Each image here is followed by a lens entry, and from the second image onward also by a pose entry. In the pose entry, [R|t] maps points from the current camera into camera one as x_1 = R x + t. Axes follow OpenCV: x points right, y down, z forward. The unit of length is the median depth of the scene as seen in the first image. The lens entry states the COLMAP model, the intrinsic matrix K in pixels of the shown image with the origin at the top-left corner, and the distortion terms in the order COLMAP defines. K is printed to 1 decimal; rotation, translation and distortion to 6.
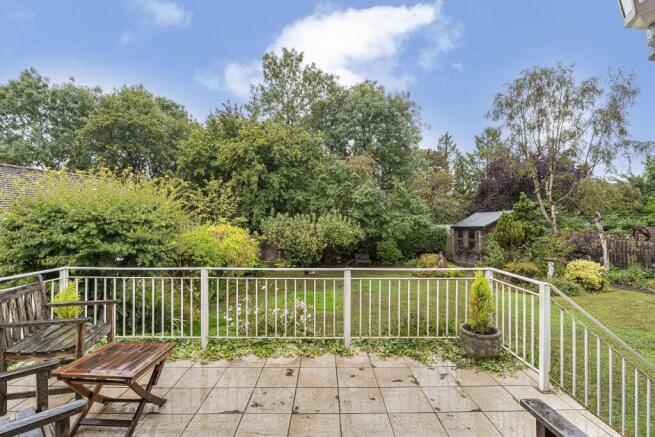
lens RADIAL K [[307.1, 0, 327.5], [0, 307.1, 218.5], [0, 0, 1]] dist [-0.000189, -0.000109]
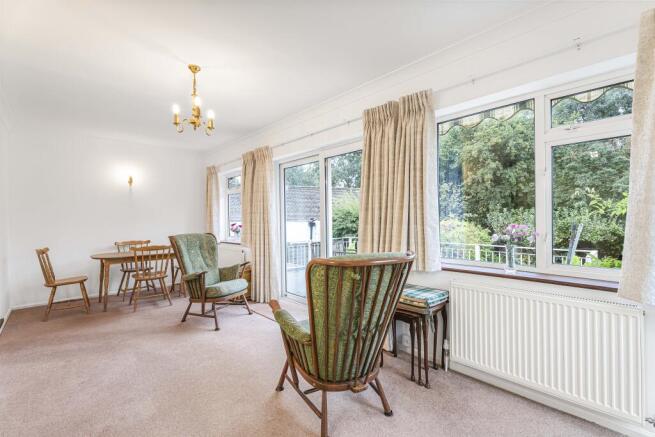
lens RADIAL K [[292.7, 0, 327.4], [0, 292.7, 209.4], [0, 0, 1]] dist [0.001366, 0.000061]
pose [[0.691348, -0.027864, -0.721984, 0.106982], [0.017064, 0.999607, -0.022239, -0.001076], [0.722320, 0.003056, 0.691552, -0.112389]]
